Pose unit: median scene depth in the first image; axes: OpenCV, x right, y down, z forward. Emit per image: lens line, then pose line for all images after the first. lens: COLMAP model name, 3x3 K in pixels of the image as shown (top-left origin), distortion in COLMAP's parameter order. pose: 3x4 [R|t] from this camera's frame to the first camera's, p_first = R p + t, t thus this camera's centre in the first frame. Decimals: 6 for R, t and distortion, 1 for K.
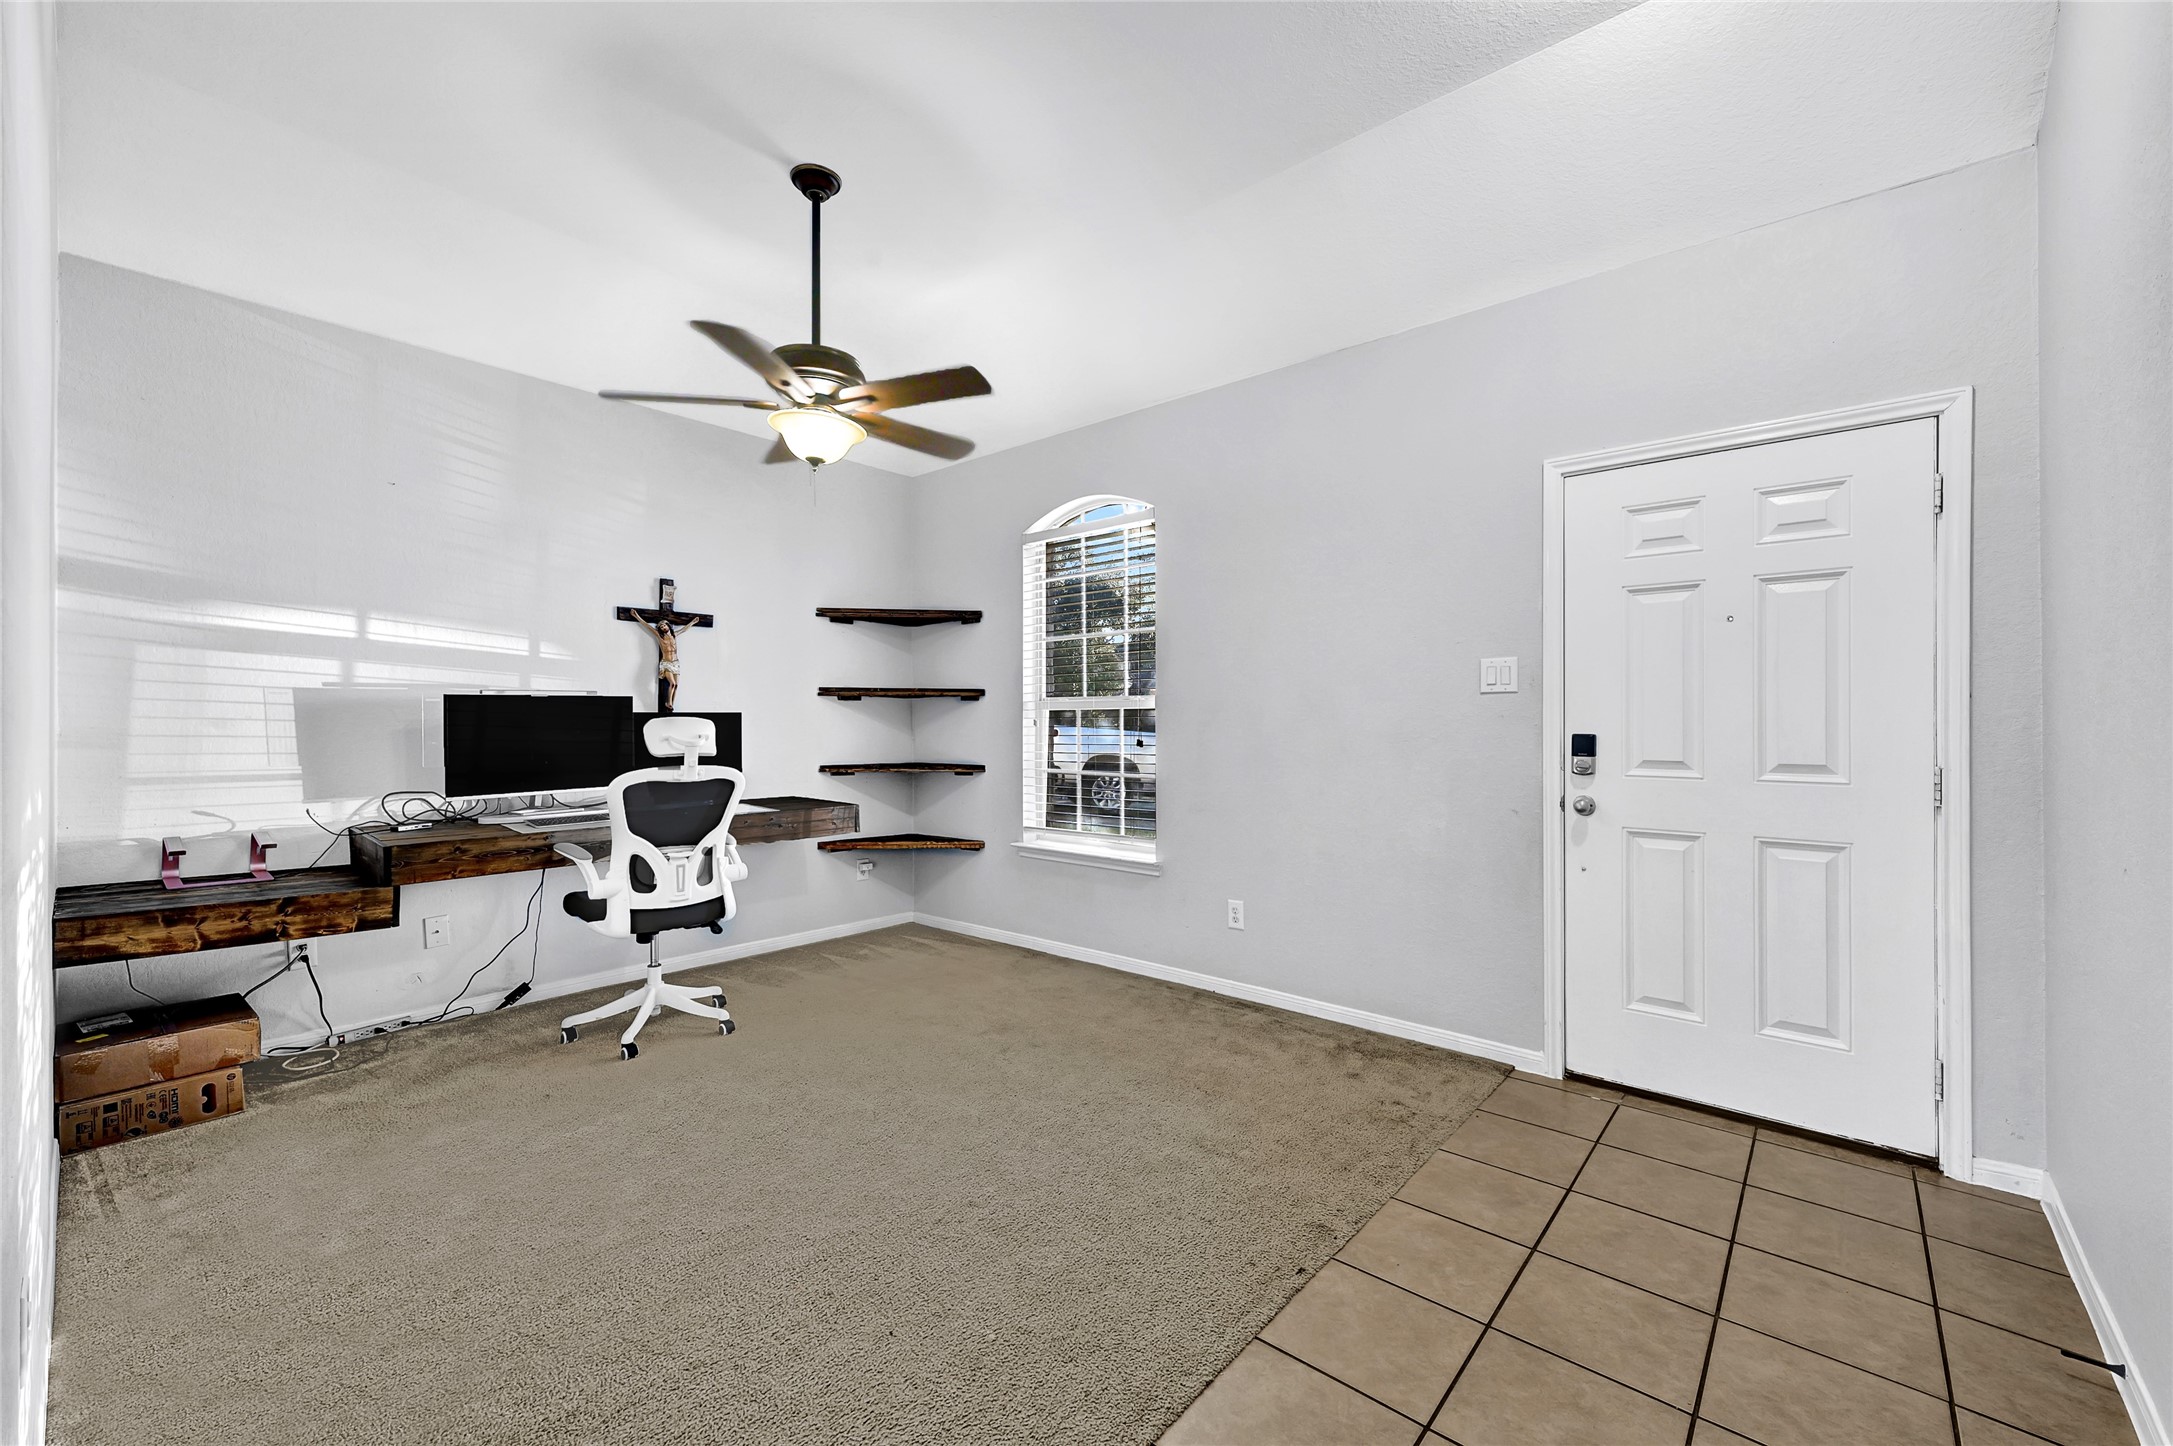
lens RADIAL K [[857.3, 0, 1086.5], [0, 857.3, 723.0], [0, 0, 1]] dist [-0.006373, 0.000053]
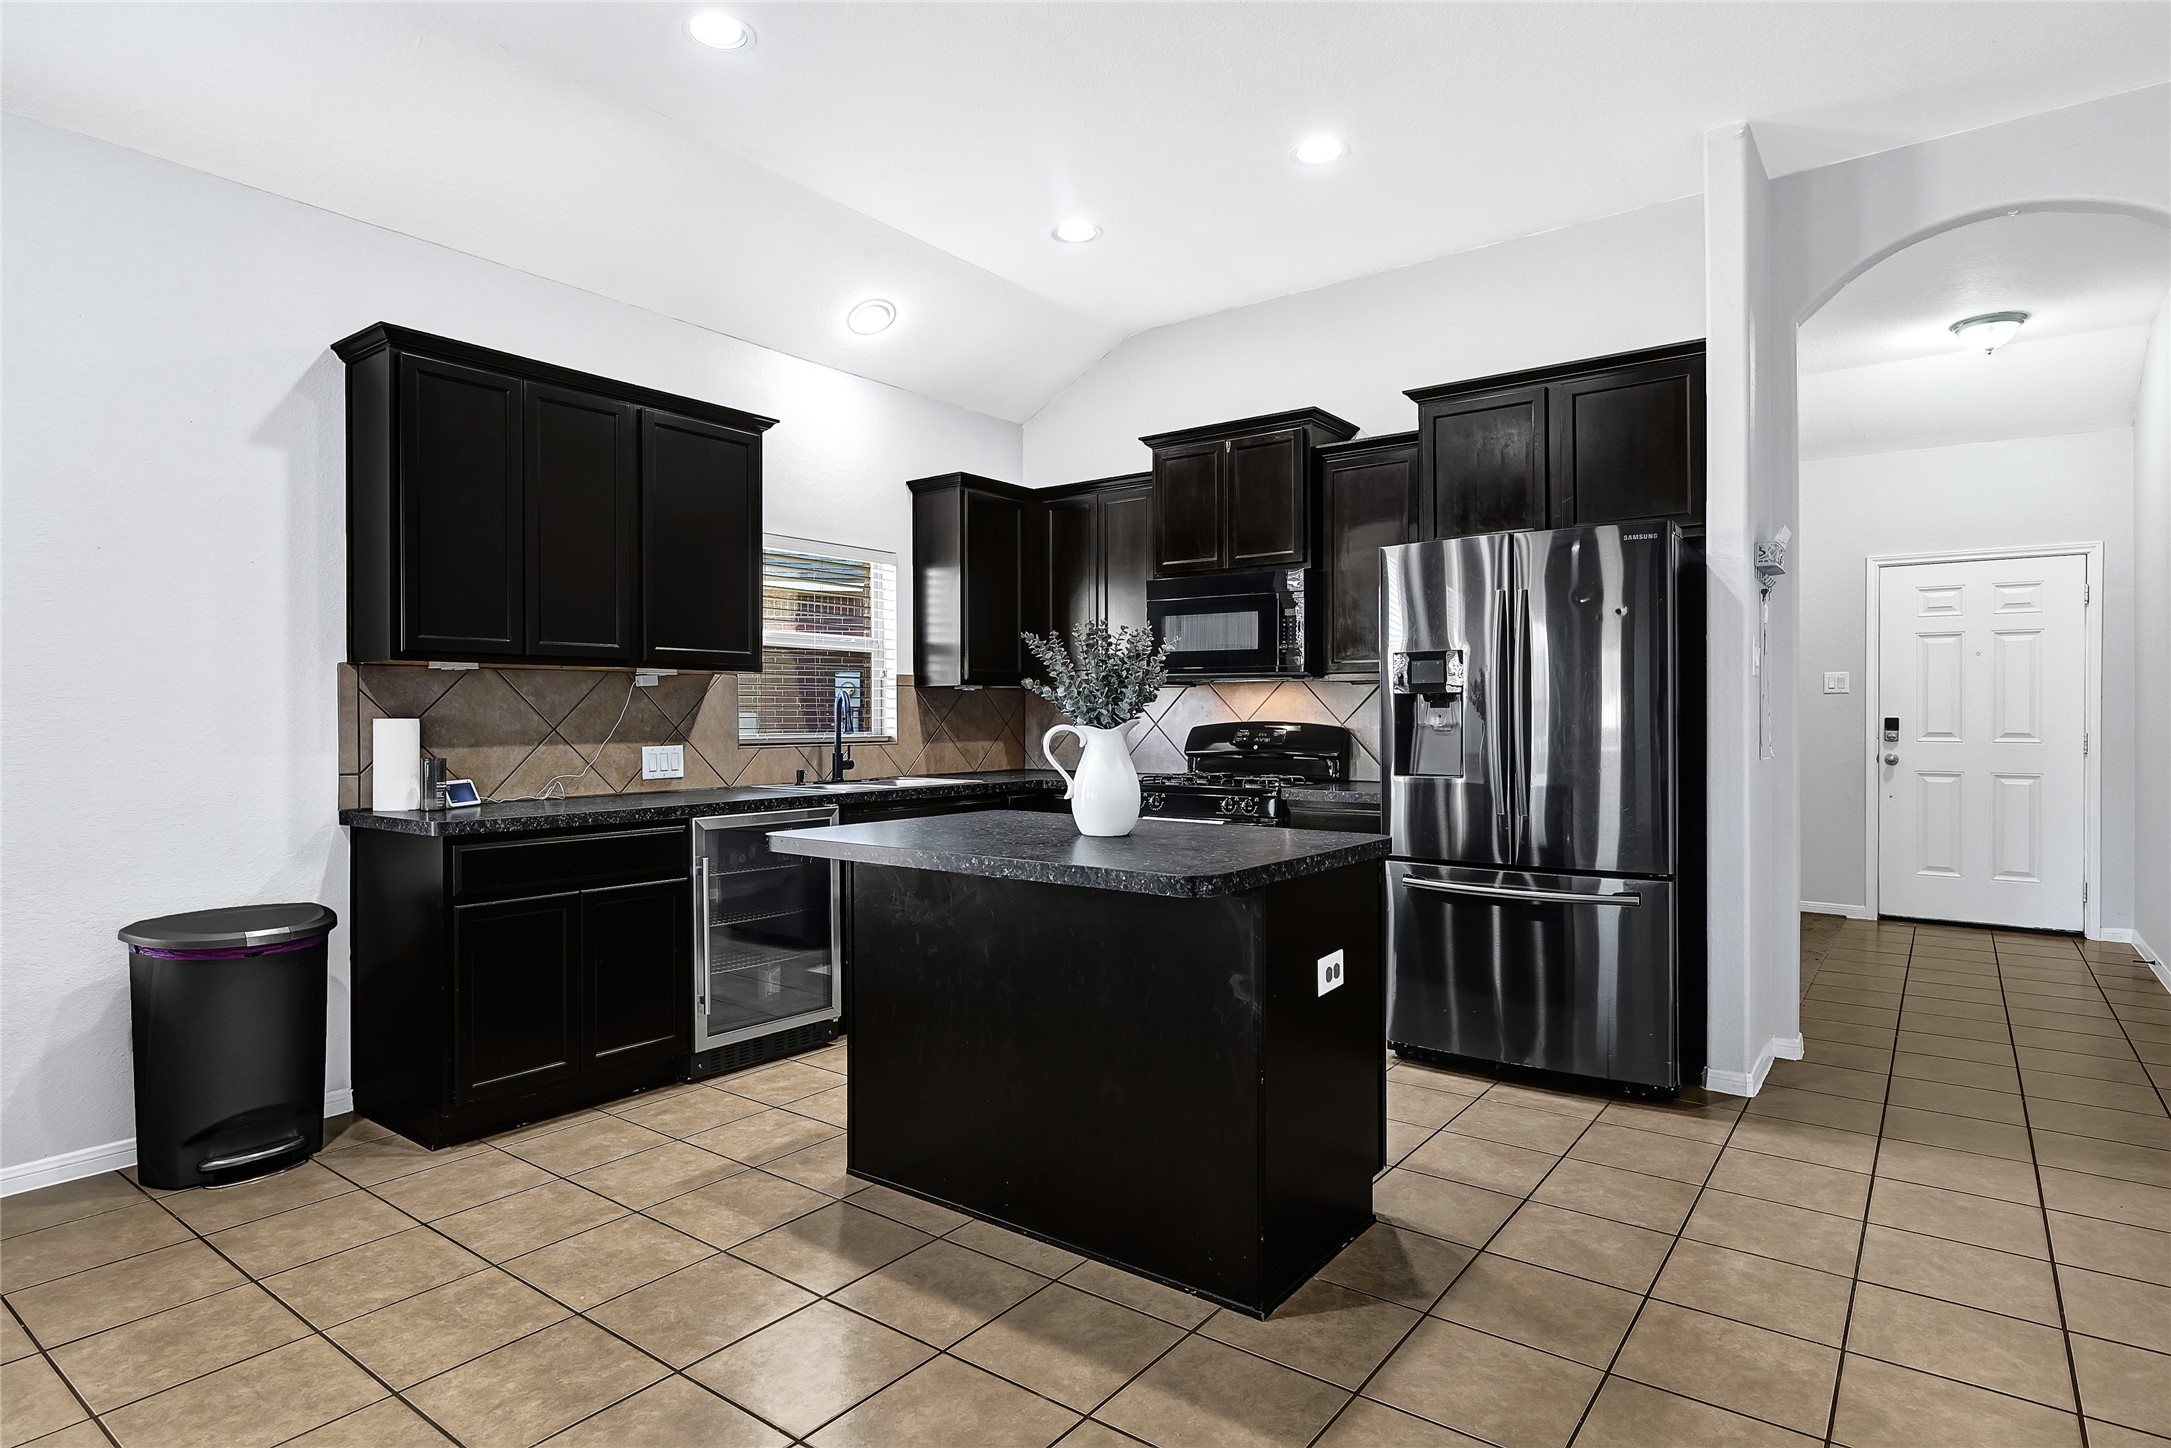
lens RADIAL K [[1162.3, 0, 1085.5], [0, 1162.3, 724.0], [0, 0, 1]] dist [0.000610, 0.000338]
pose [[0.997112, -0.002021, 0.075920, -0.546902], [0.001212, 0.999942, 0.010705, -0.000801], [-0.075937, -0.010582, 0.997056, -0.545529]]
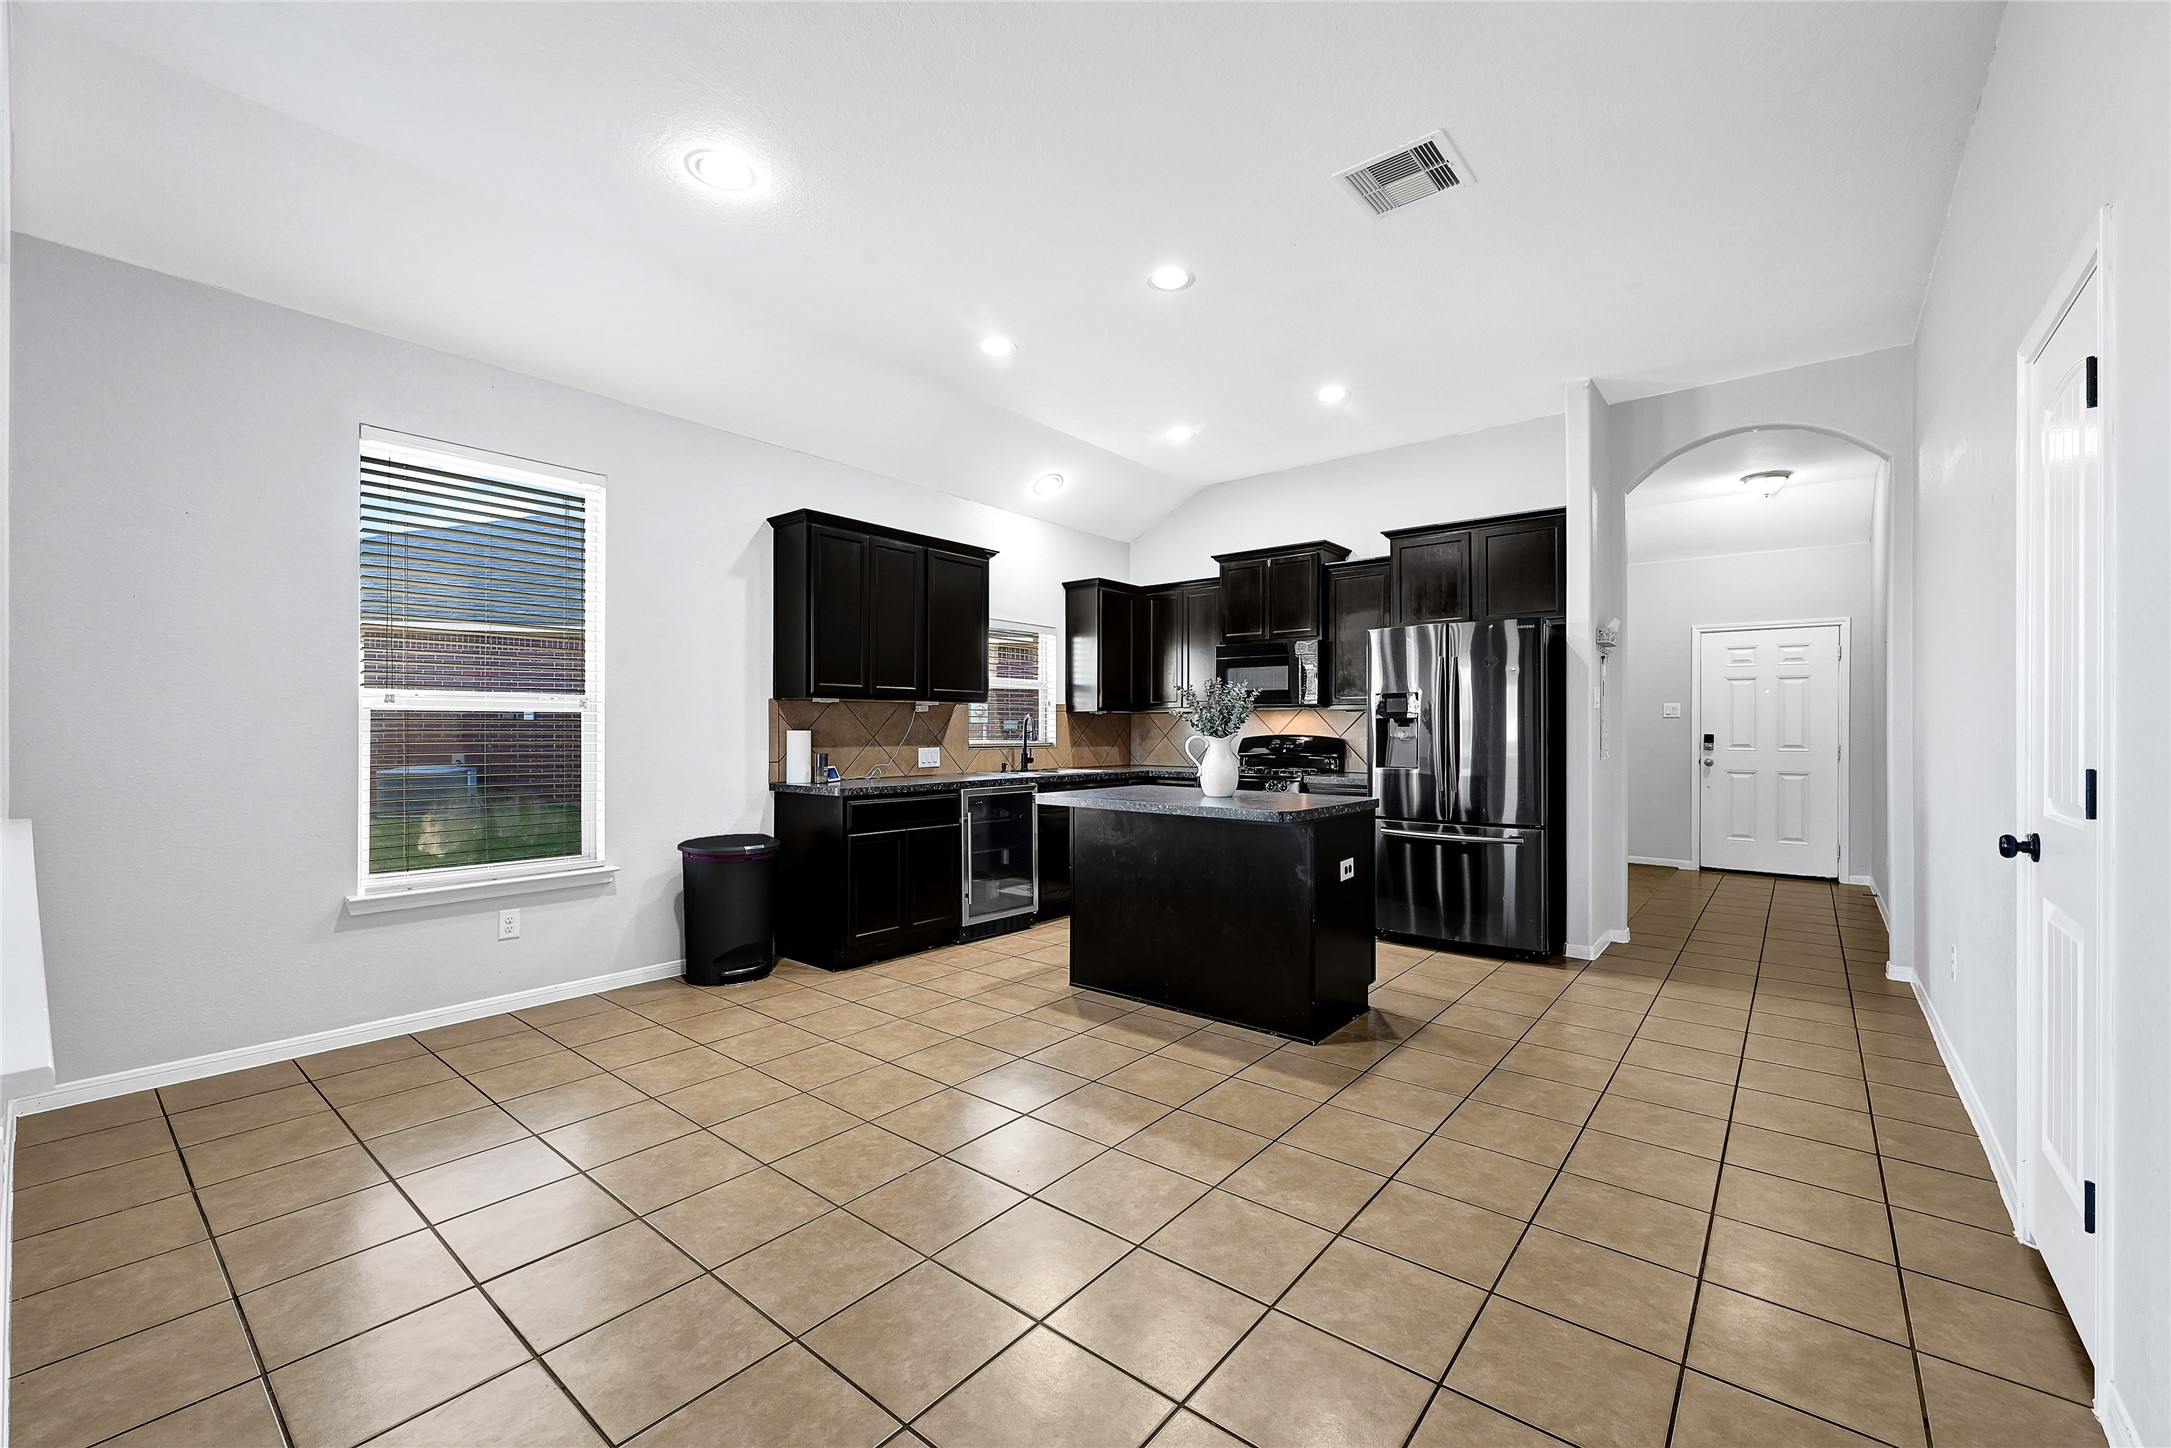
lens RADIAL K [[881.9, 0, 1084.9], [0, 881.9, 728.5], [0, 0, 1]] dist [0.000437, 0.000009]
pose [[0.999457, 0.003043, 0.032796, -0.618829], [-0.003107, 0.999993, 0.001917, -0.001705], [-0.032790, -0.002018, 0.999460, -0.712115]]
